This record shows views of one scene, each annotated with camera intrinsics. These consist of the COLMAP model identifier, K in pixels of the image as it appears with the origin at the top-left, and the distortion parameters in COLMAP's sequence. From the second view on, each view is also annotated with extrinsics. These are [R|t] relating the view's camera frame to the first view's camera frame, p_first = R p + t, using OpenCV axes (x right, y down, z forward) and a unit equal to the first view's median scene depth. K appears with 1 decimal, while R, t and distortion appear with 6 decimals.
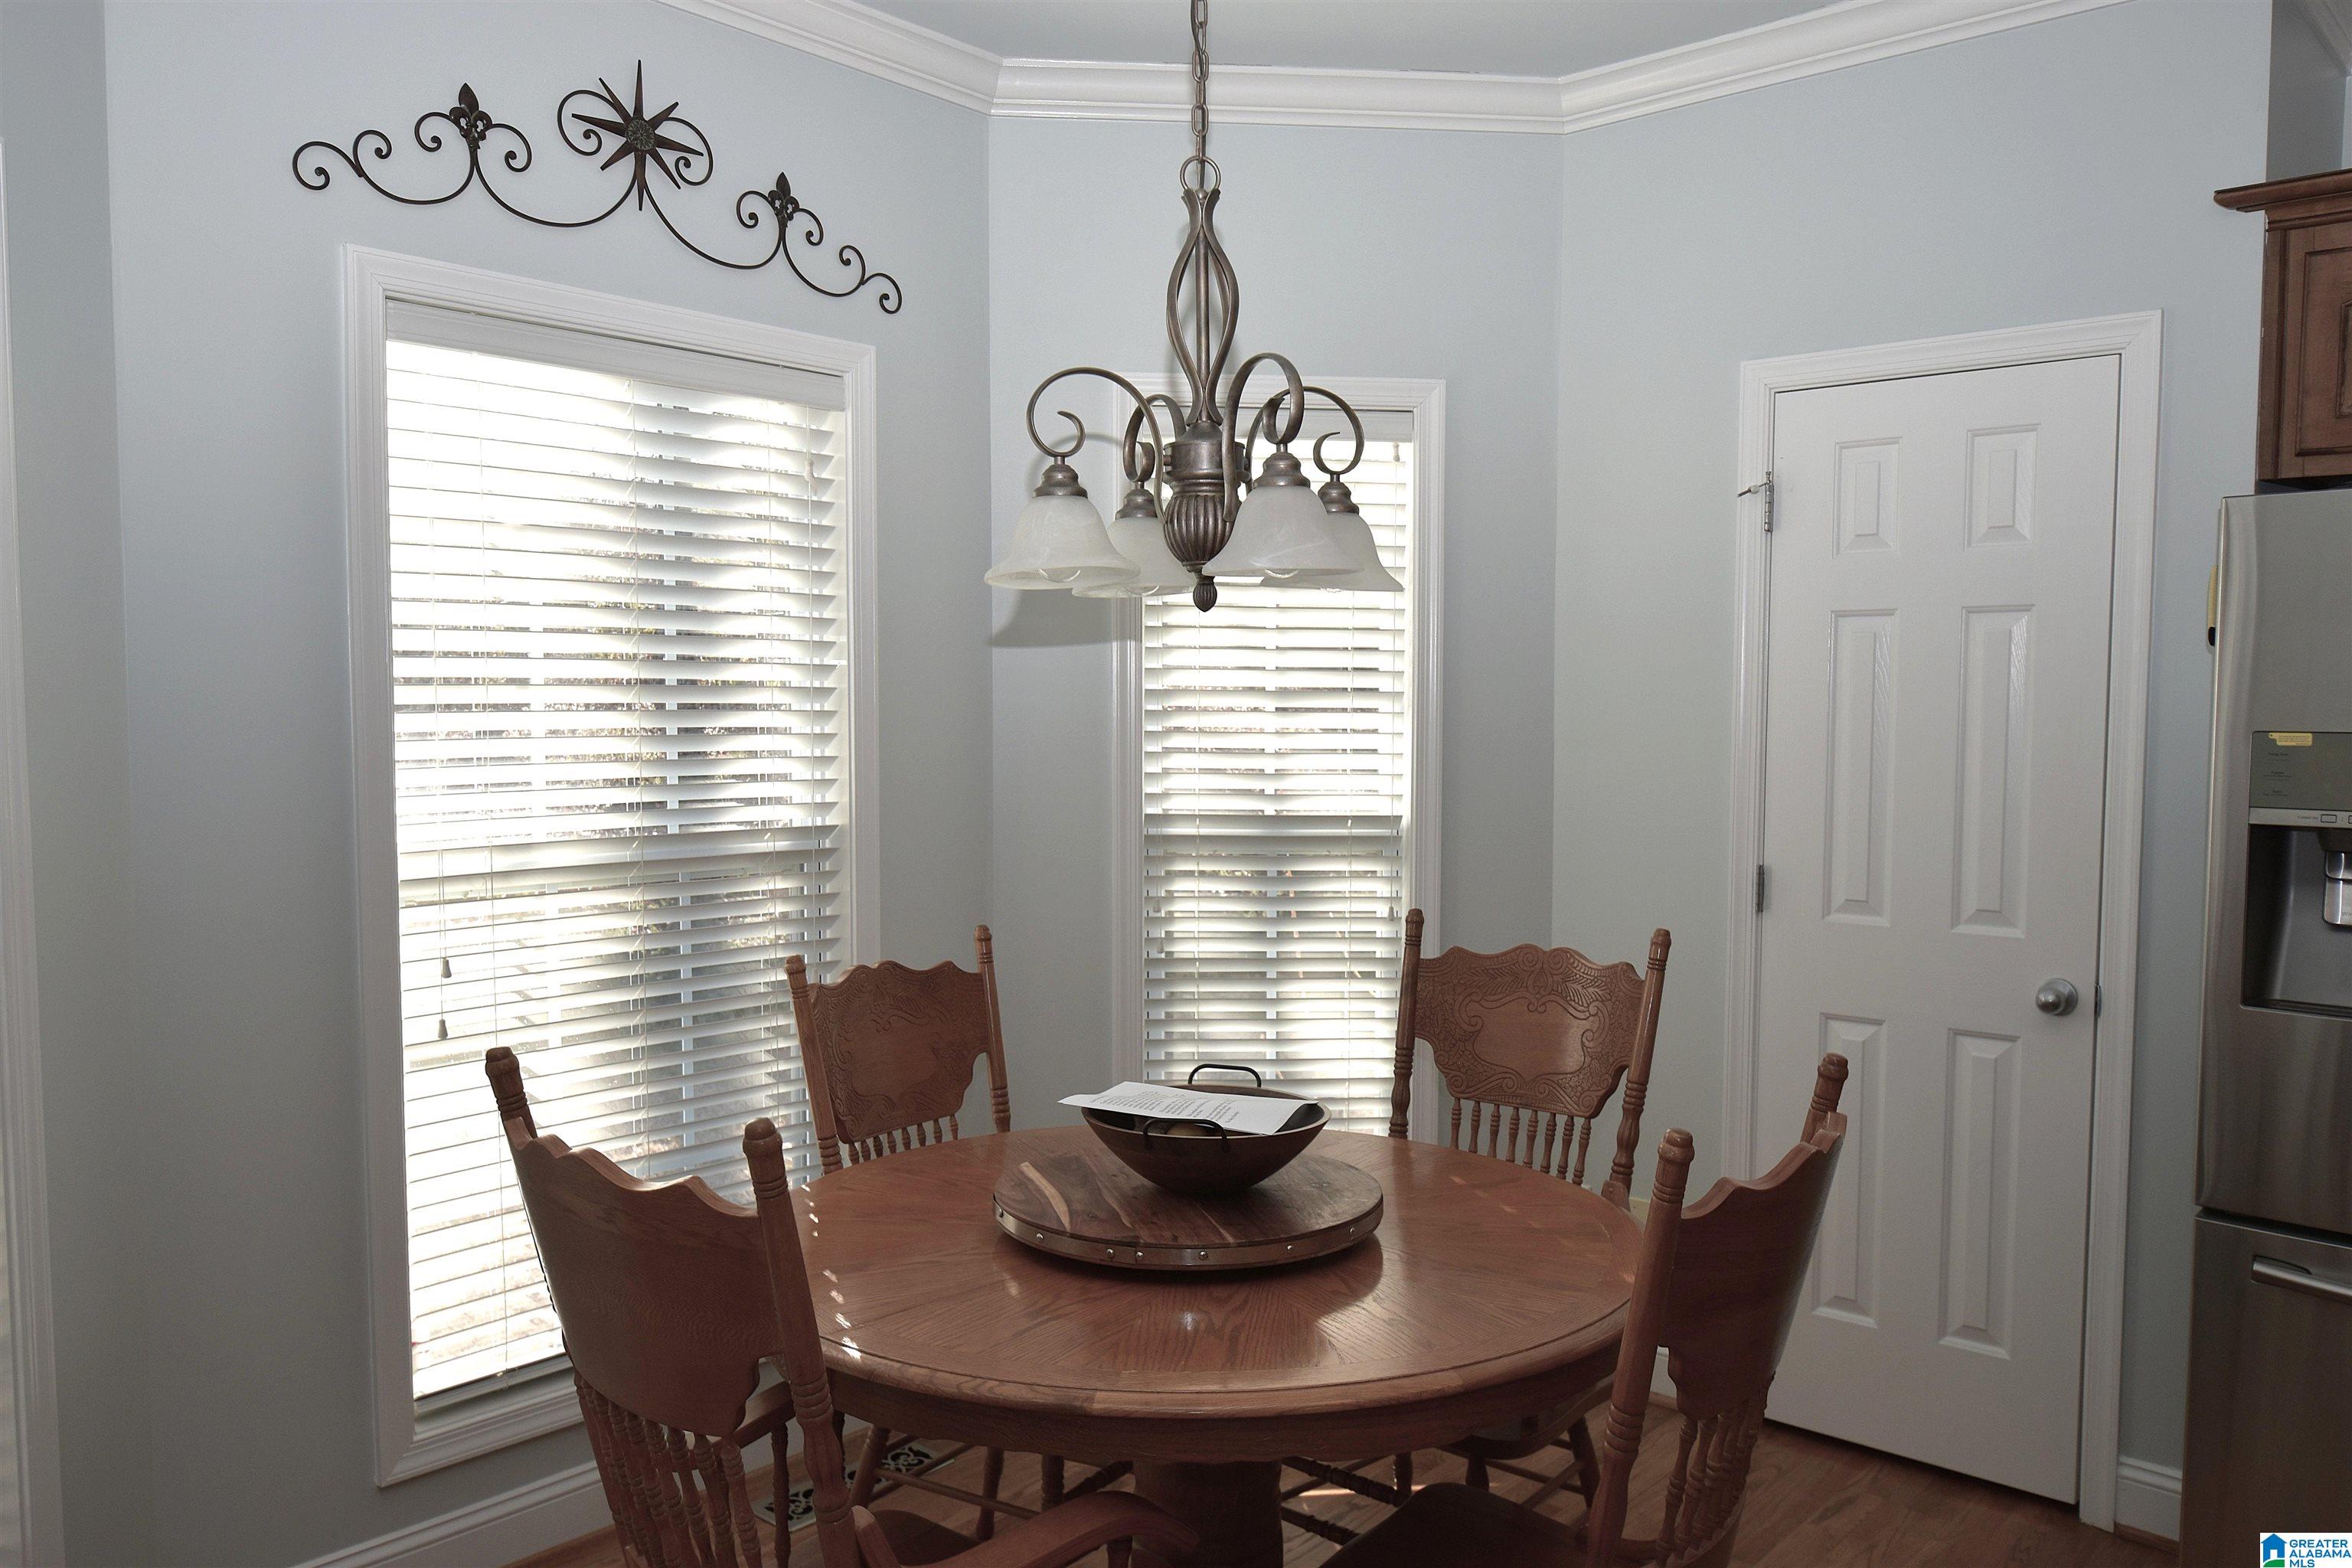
lens RADIAL K [[1760.5, 0, 1182.7], [0, 1760.5, 819.7], [0, 0, 1]] dist [-0.004625, -0.005620]
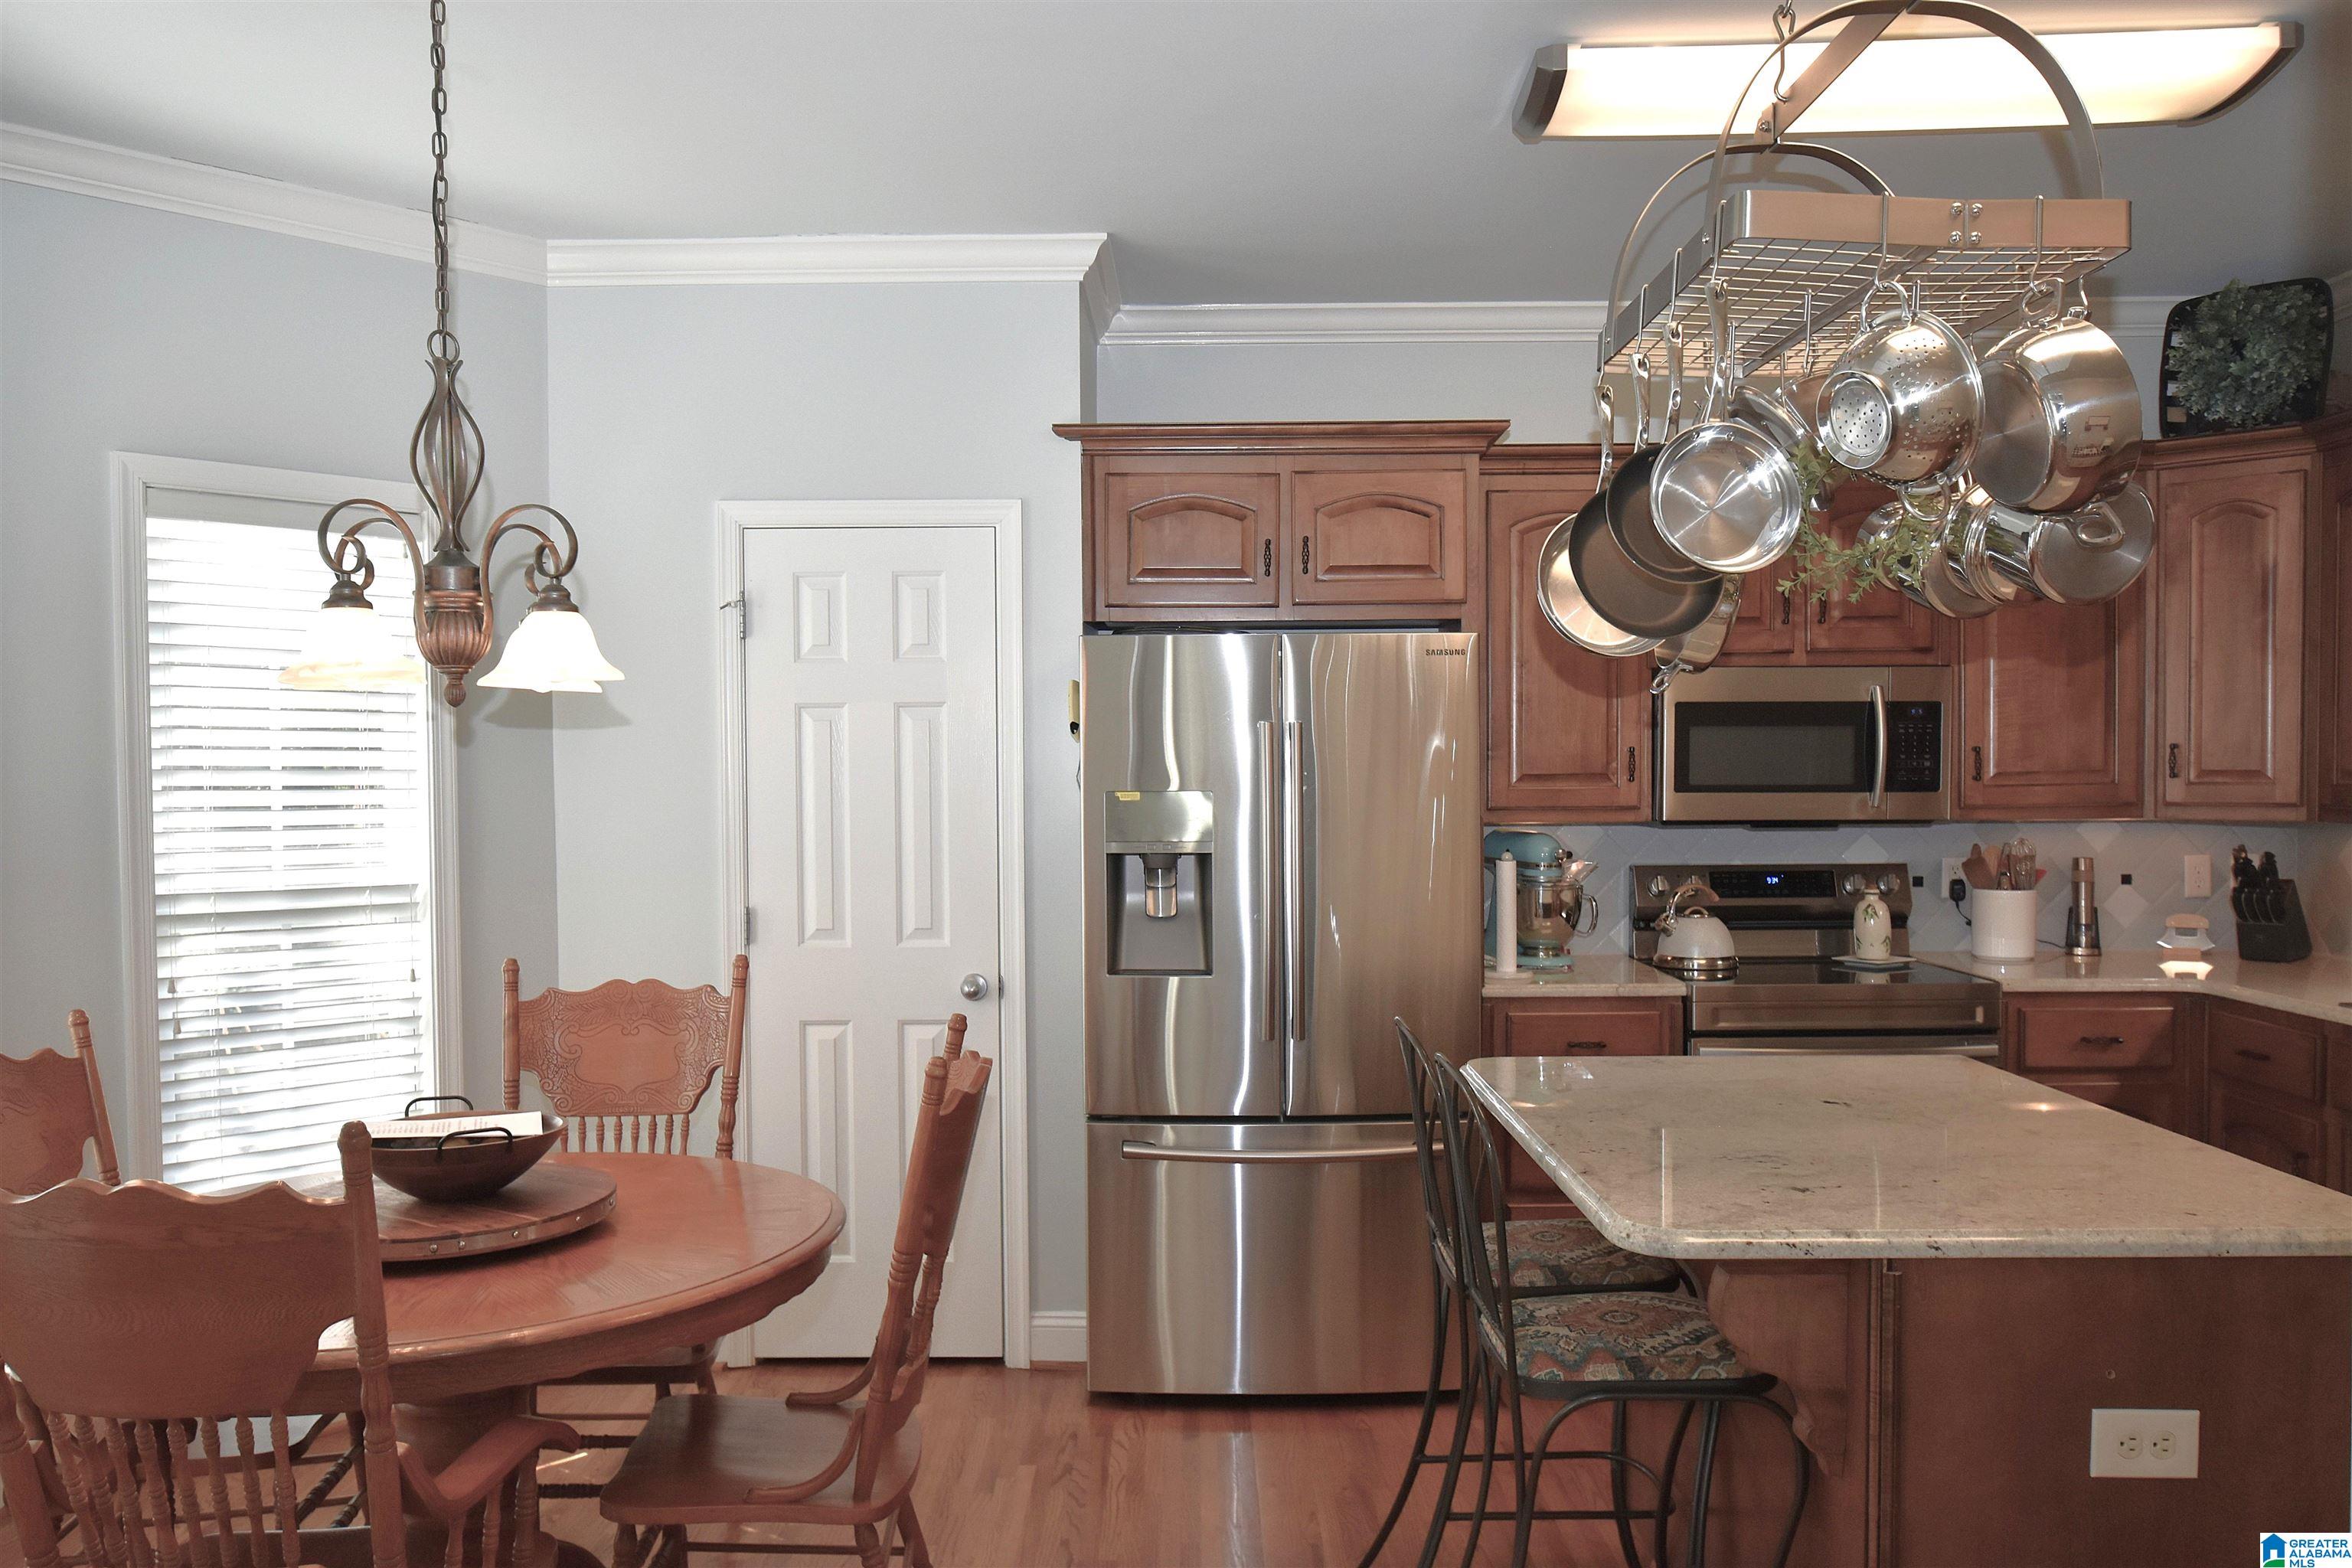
lens RADIAL K [[1787.5, 0, 1185.6], [0, 1787.5, 816.6], [0, 0, 1]] dist [-0.009198, -0.003077]
pose [[0.751563, -0.026362, 0.659134, -0.316593], [0.052971, 0.998386, -0.020468, 0.005434], [-0.657531, 0.050298, 0.751746, -0.177176]]
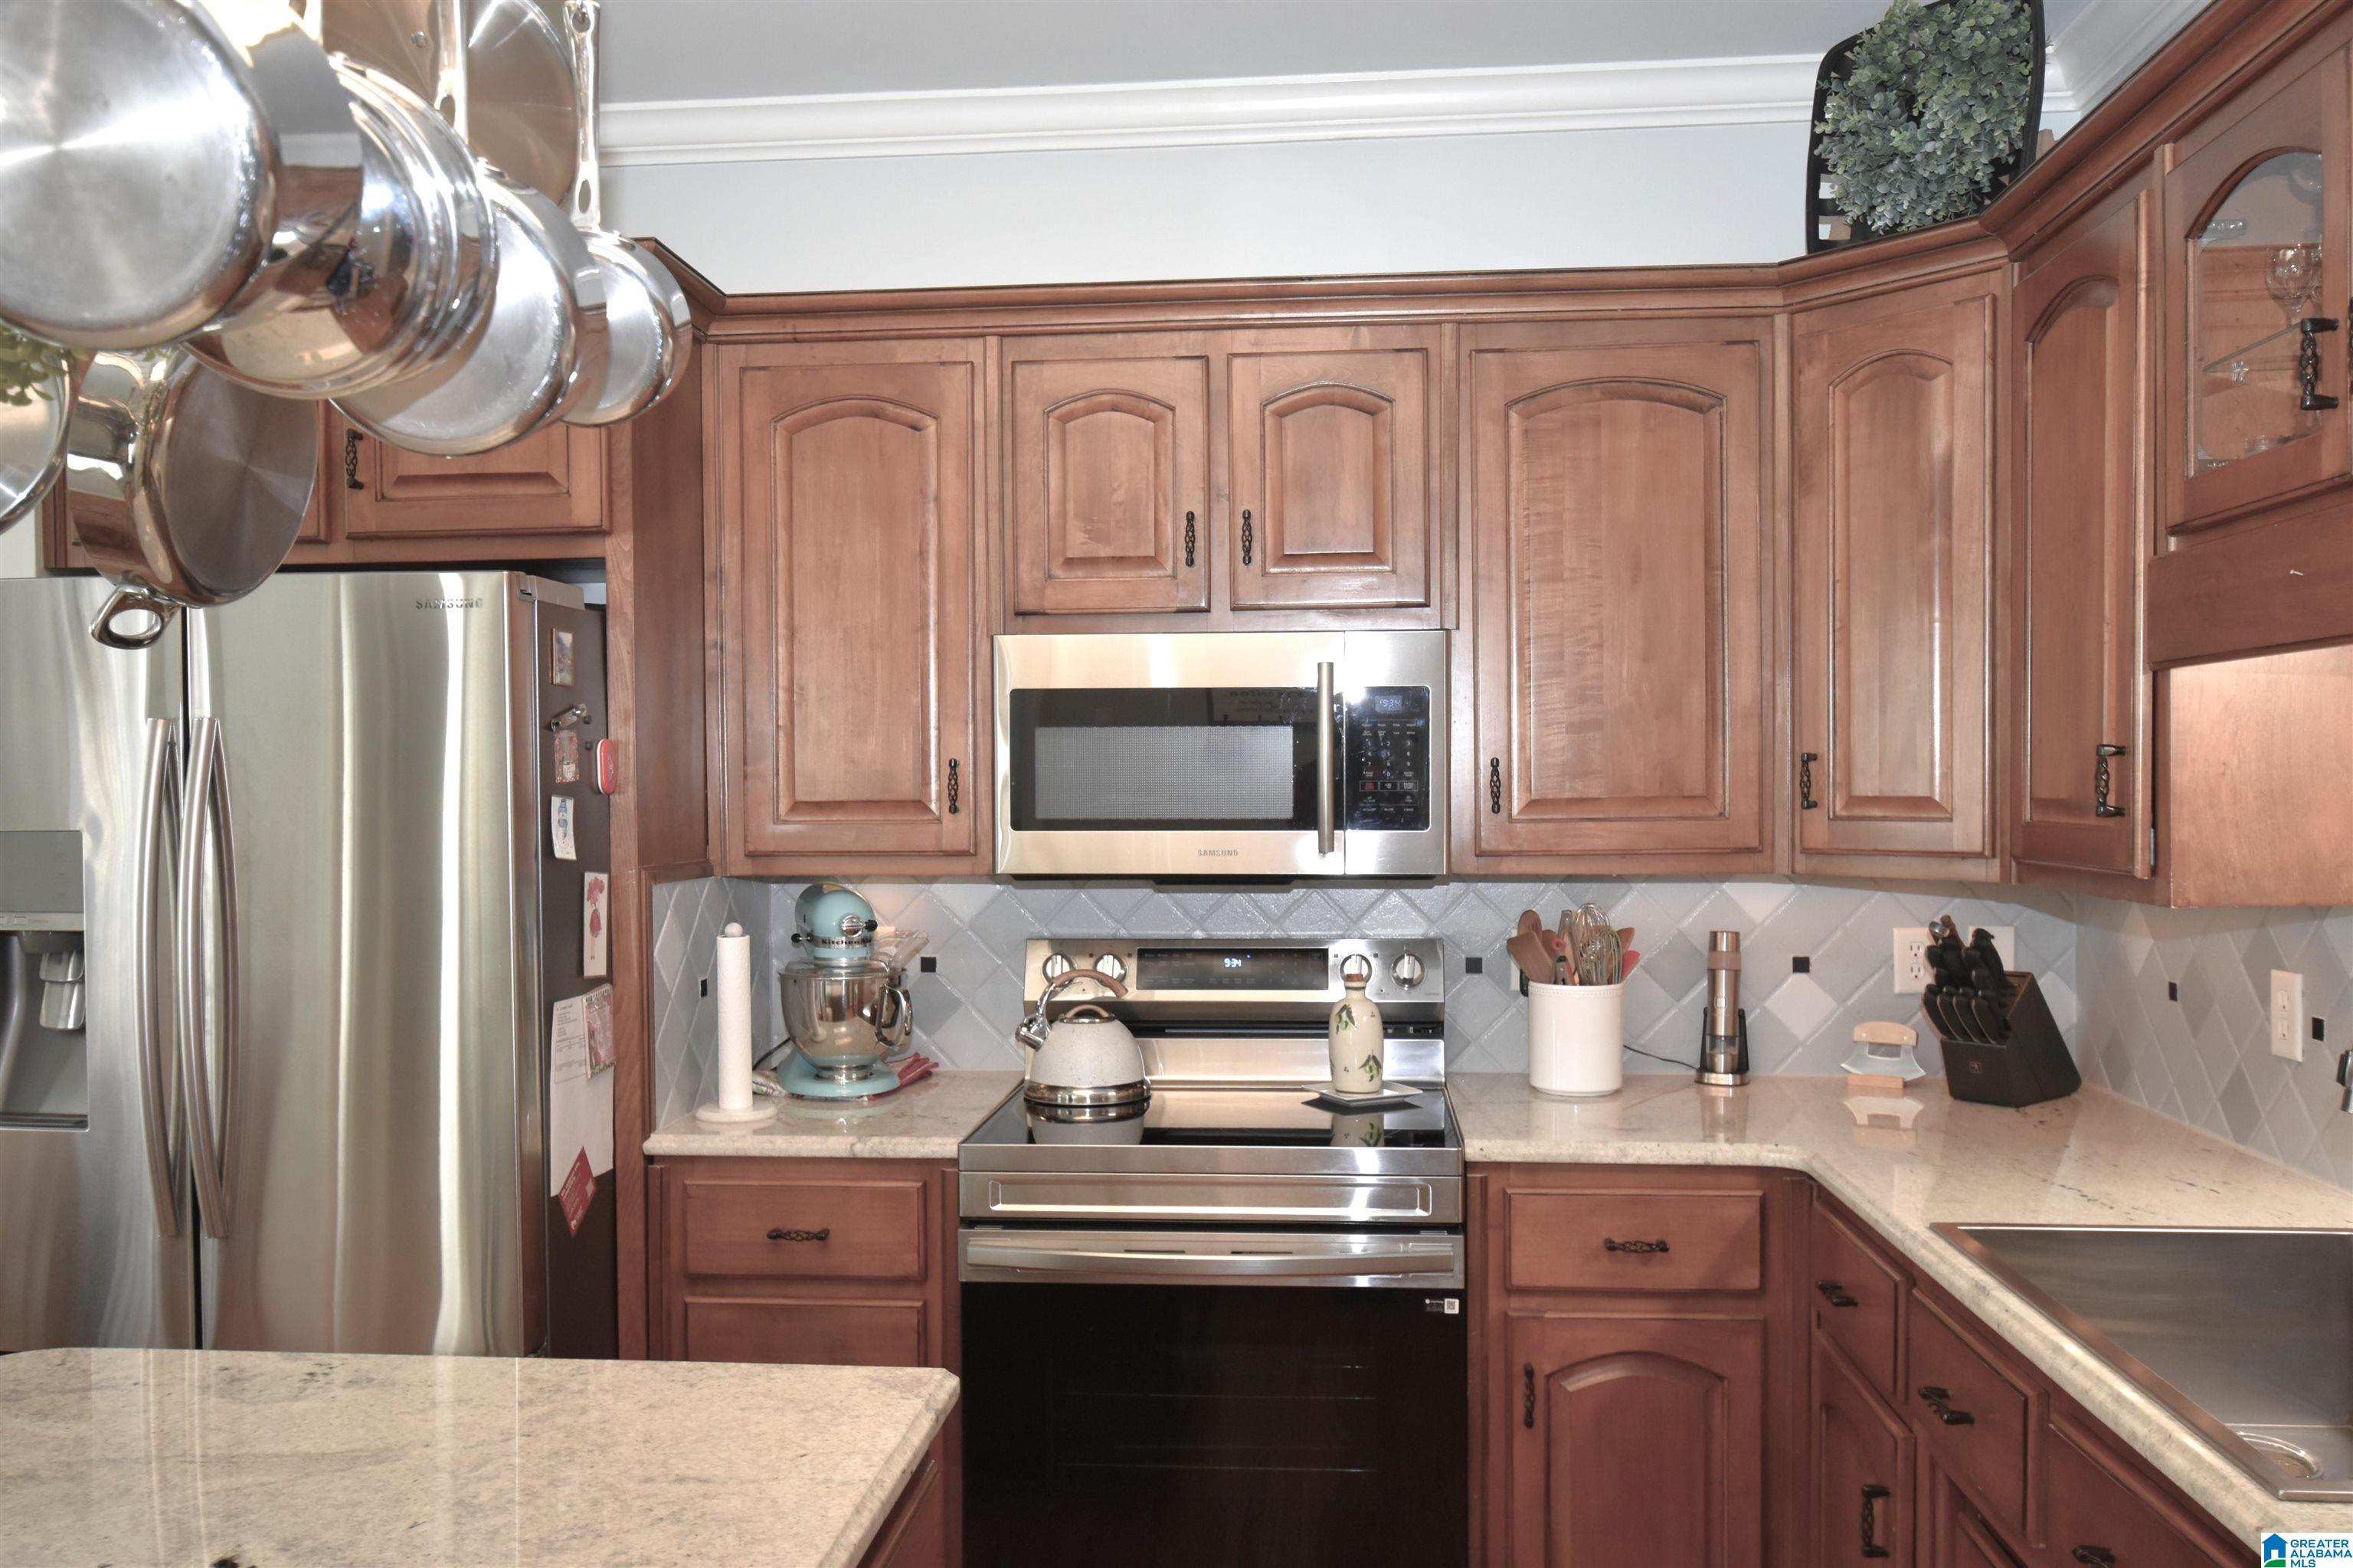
lens RADIAL K [[1833.7, 0, 1187.0], [0, 1833.7, 816.9], [0, 0, 1]] dist [-0.005354, -0.000148]
pose [[0.803975, -0.019638, 0.594338, 0.517061], [0.048429, 0.998297, -0.032526, 0.005726], [-0.592687, 0.054934, 0.803557, -0.170849]]
